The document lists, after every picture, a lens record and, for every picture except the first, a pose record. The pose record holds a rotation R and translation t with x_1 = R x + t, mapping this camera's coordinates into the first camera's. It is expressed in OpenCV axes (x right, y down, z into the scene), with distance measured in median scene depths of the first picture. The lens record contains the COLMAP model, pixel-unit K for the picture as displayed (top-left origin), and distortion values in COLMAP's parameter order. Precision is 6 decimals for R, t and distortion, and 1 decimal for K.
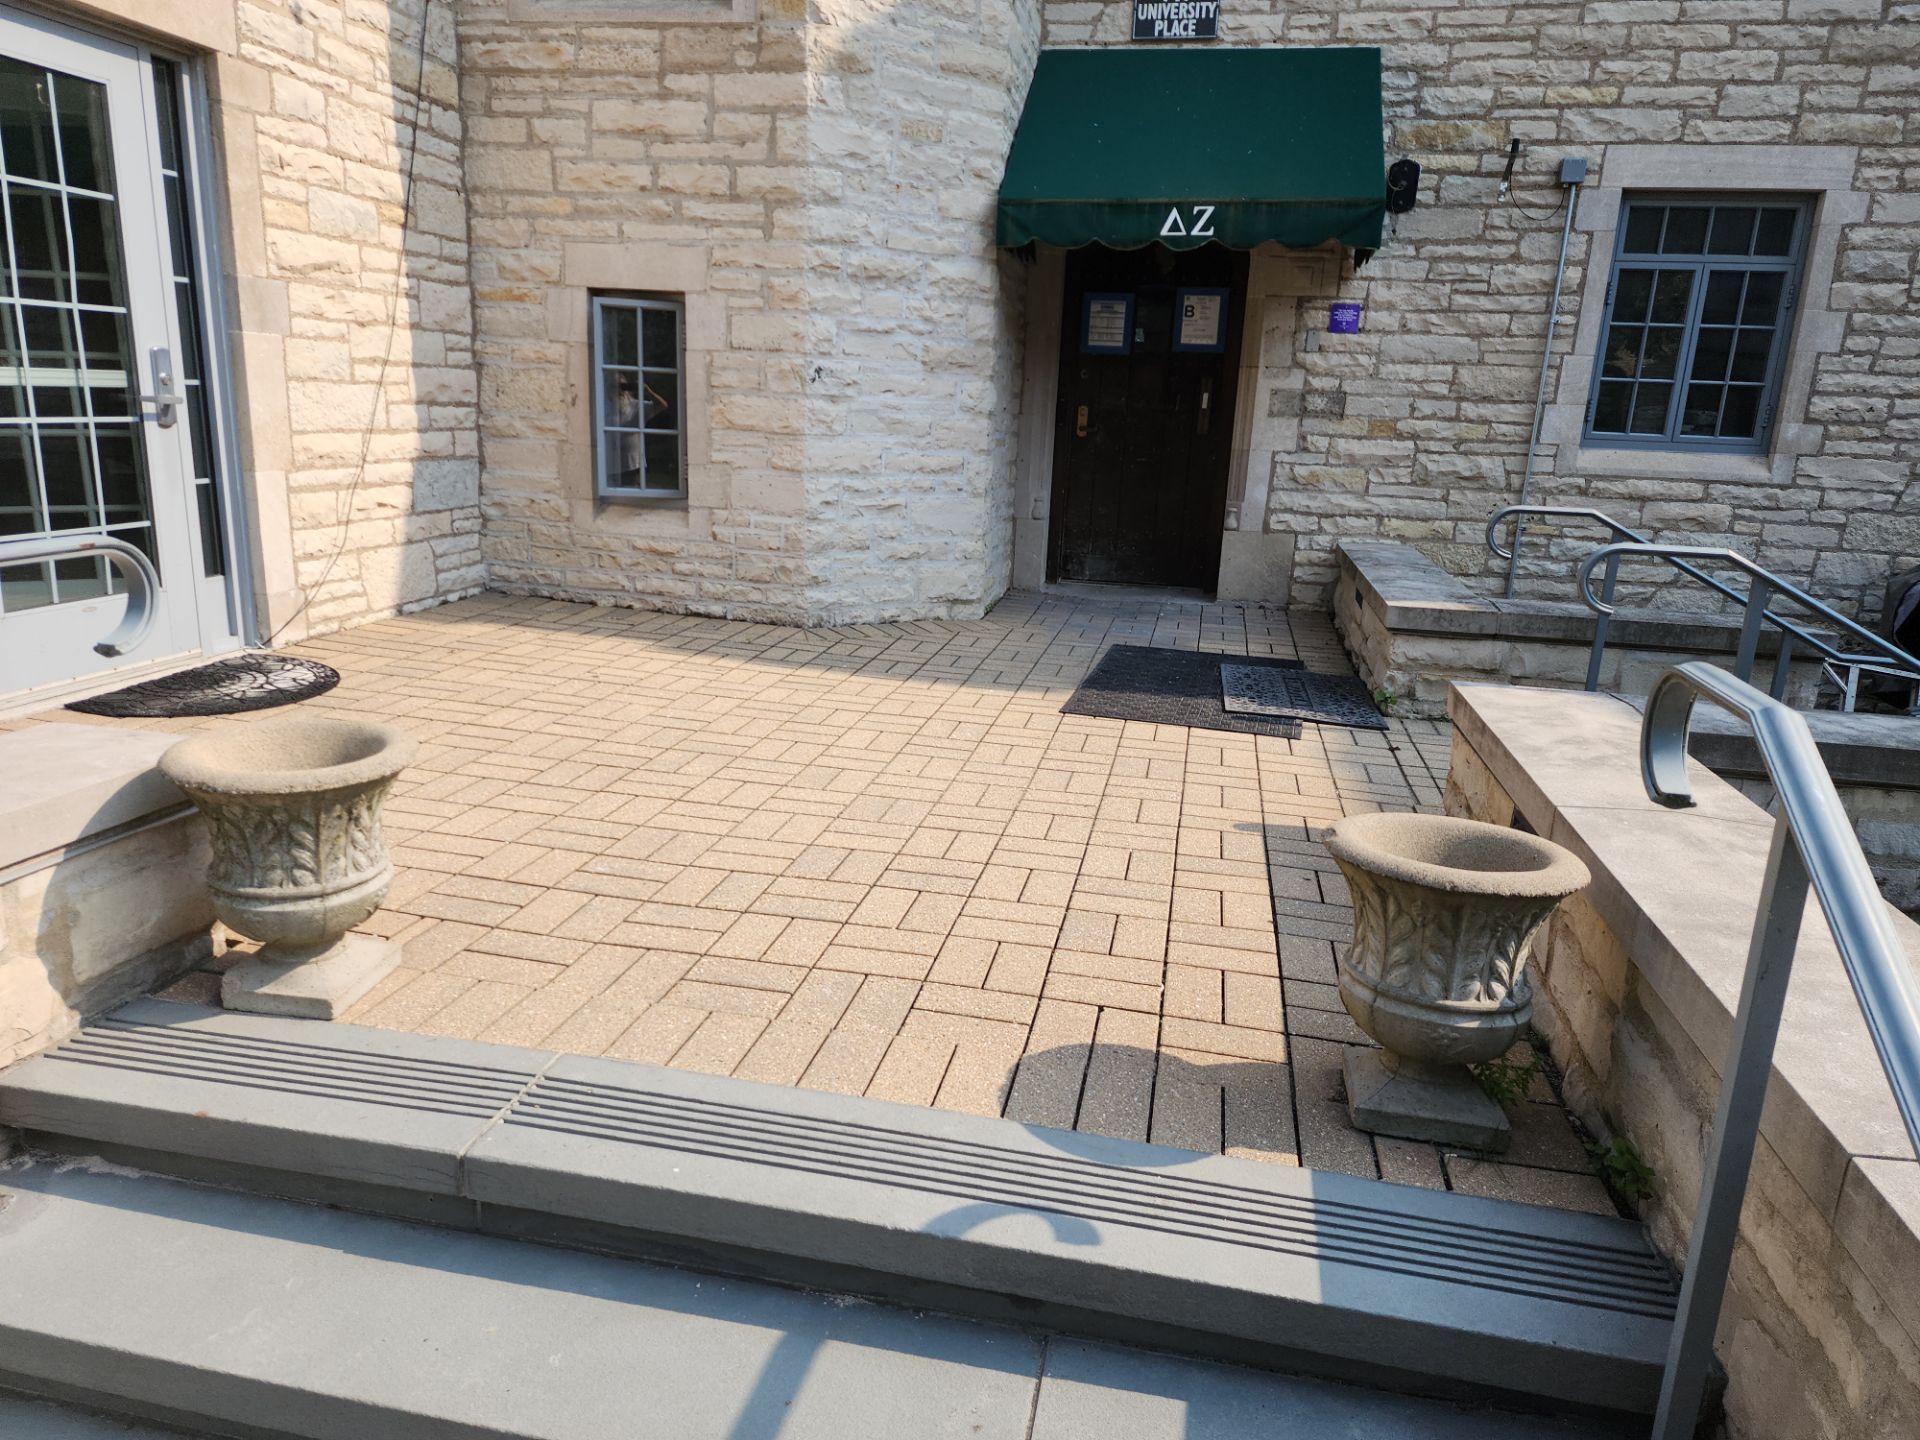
lens RADIAL K [[1278.6, 0, 957.4], [0, 1278.6, 713.4], [0, 0, 1]] dist [0.070842, -0.056678]
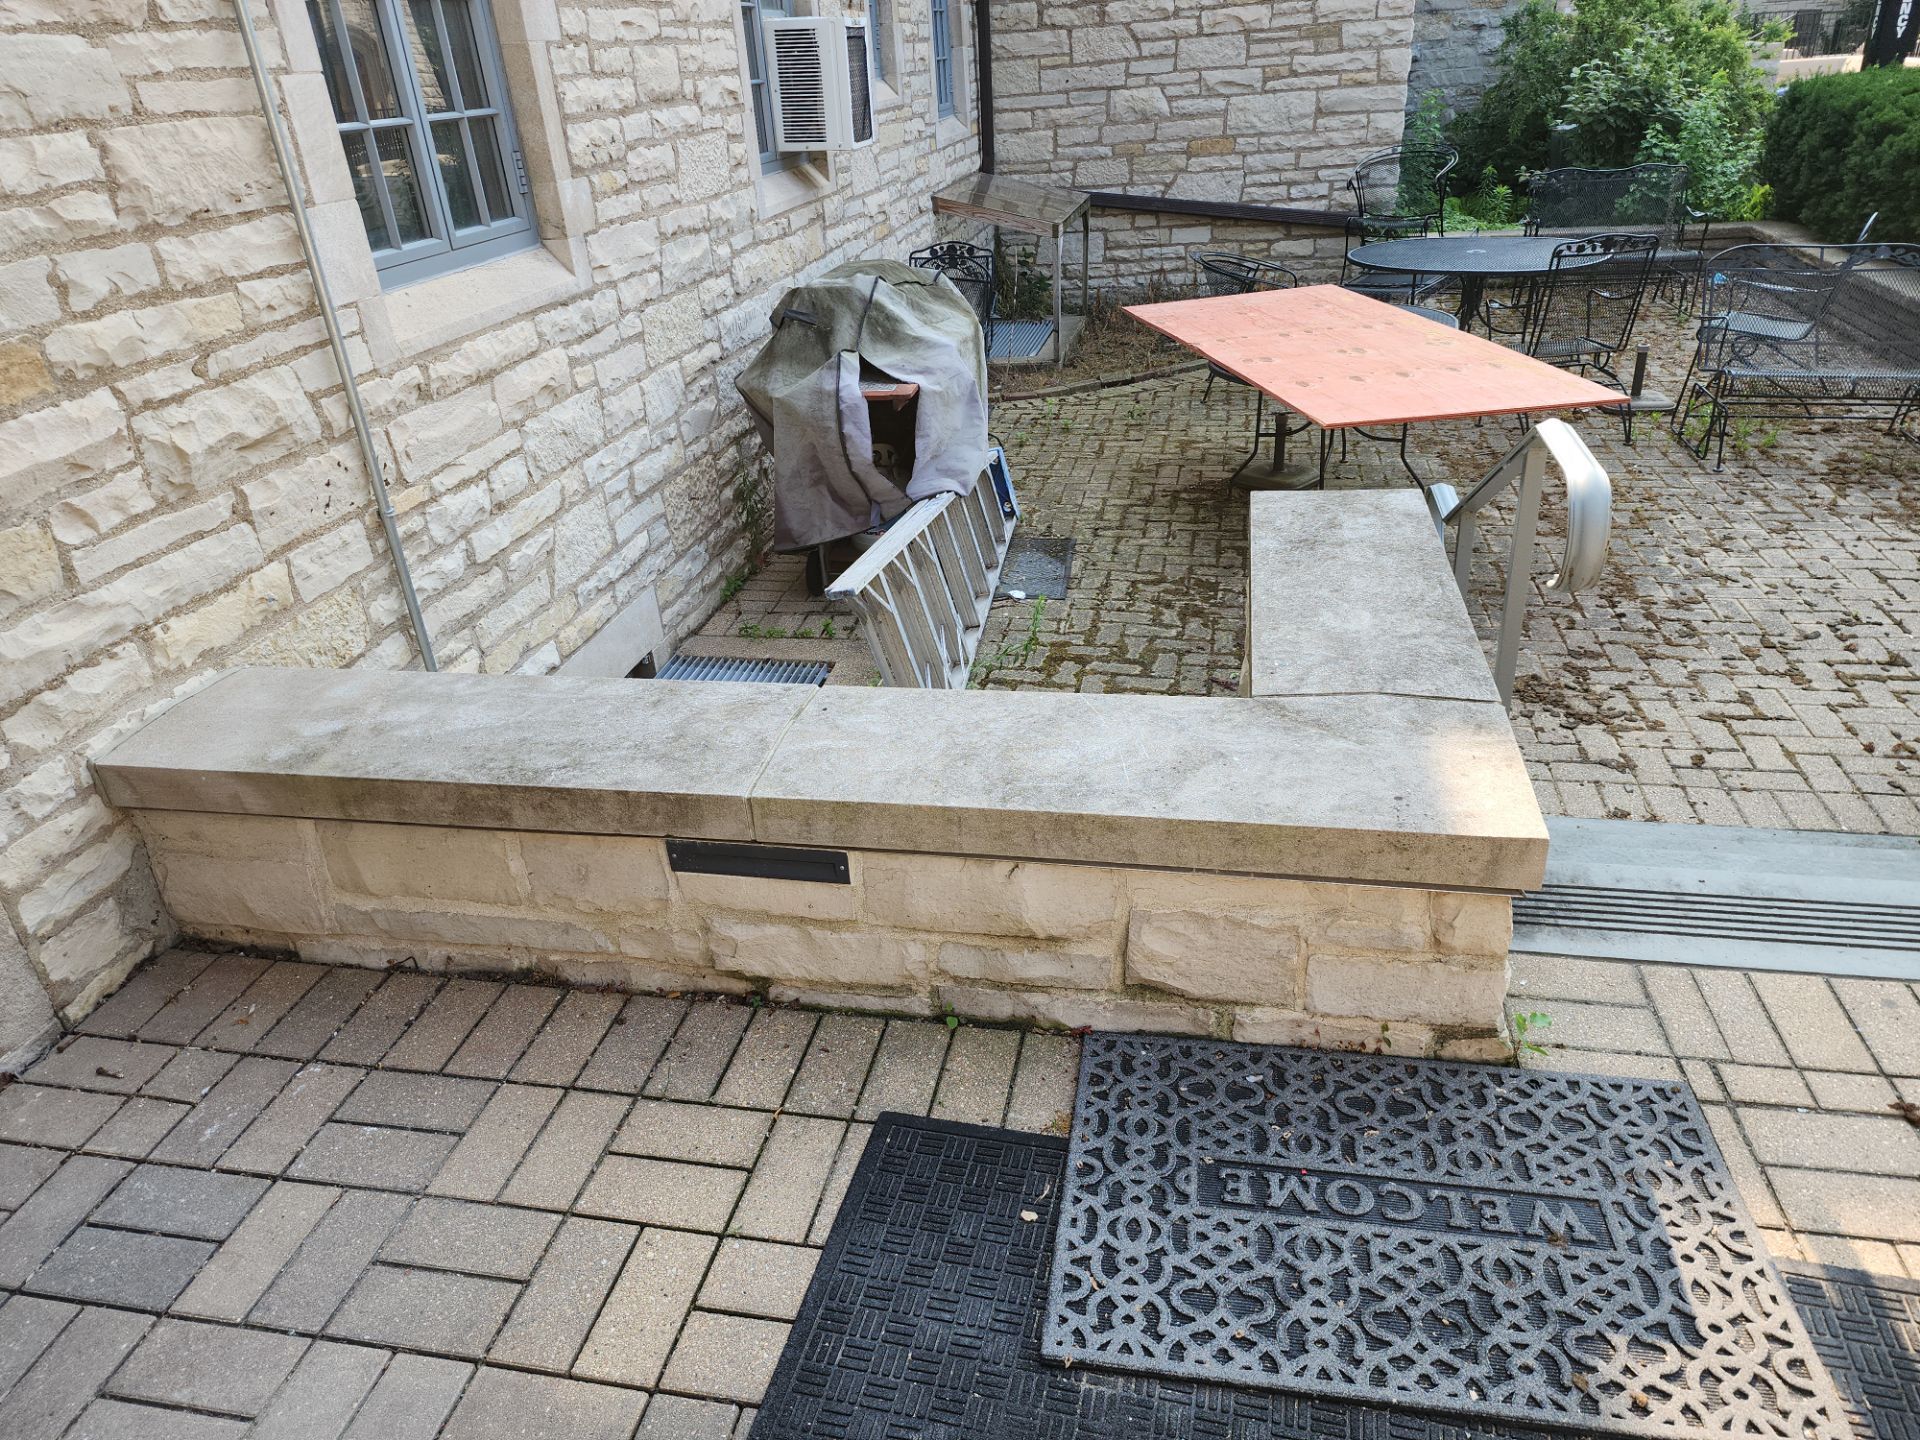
lens RADIAL K [[1278.6, 0, 950.9], [0, 1278.6, 718.4], [0, 0, 1]] dist [0.070842, -0.056678]
pose [[0.000216, -0.499959, 0.866049, 0.036231], [0.304235, 0.825029, 0.476202, -0.285730], [-0.952597, 0.263380, 0.152283, 0.944211]]
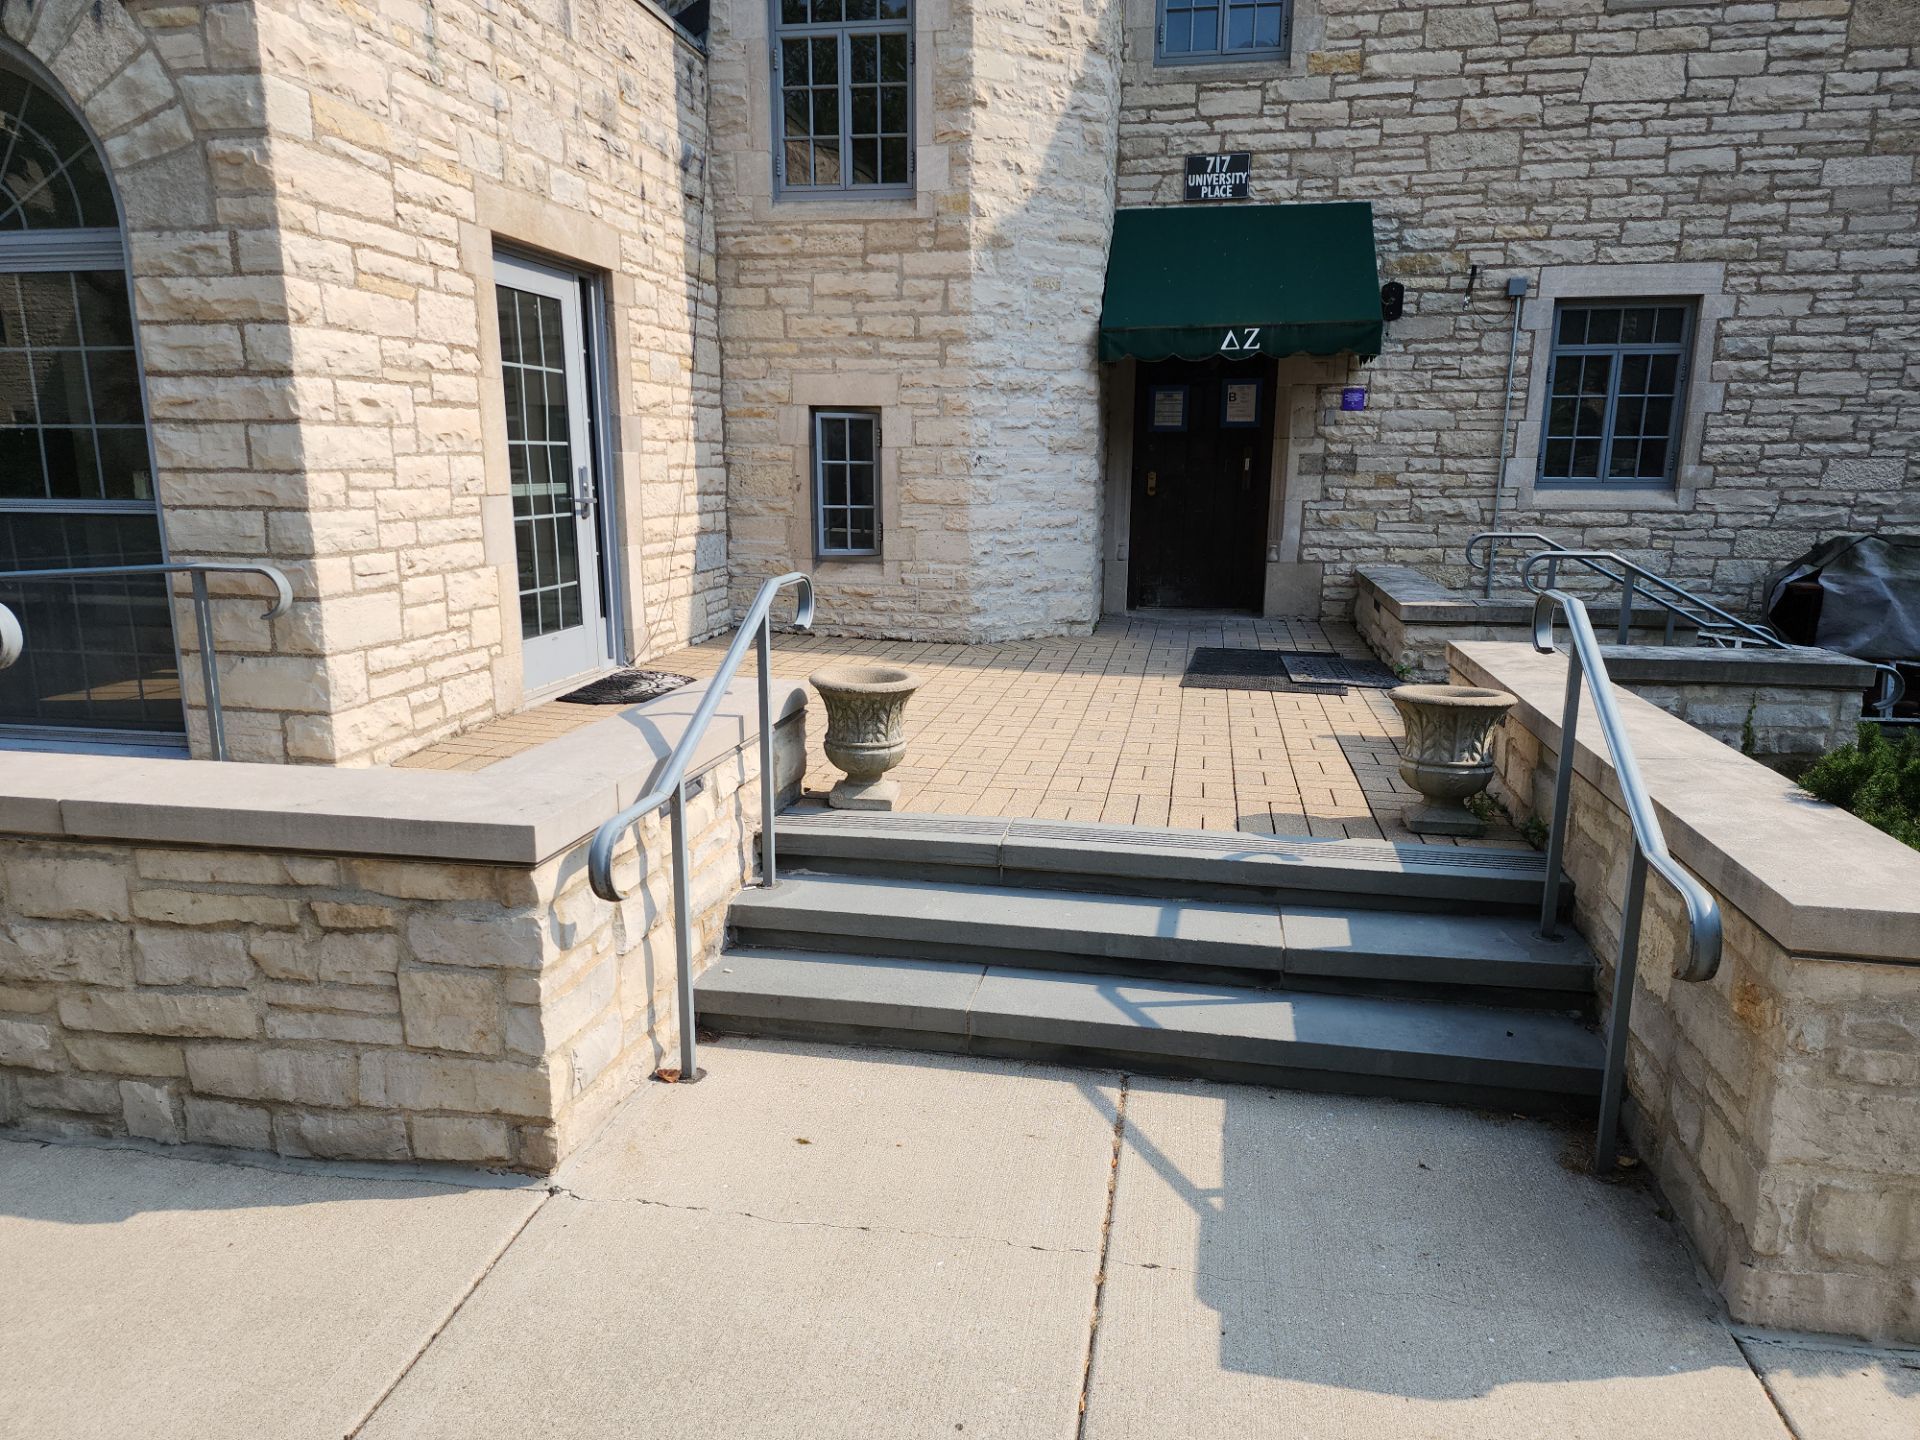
lens RADIAL K [[1278.6, 0, 962.3], [0, 1278.6, 738.1], [0, 0, 1]] dist [0.070842, -0.056678]
pose [[0.999137, -0.041143, 0.005719, -0.149426], [0.041270, 0.998852, -0.024331, 0.069503], [-0.004712, 0.024546, 0.999688, -0.382485]]
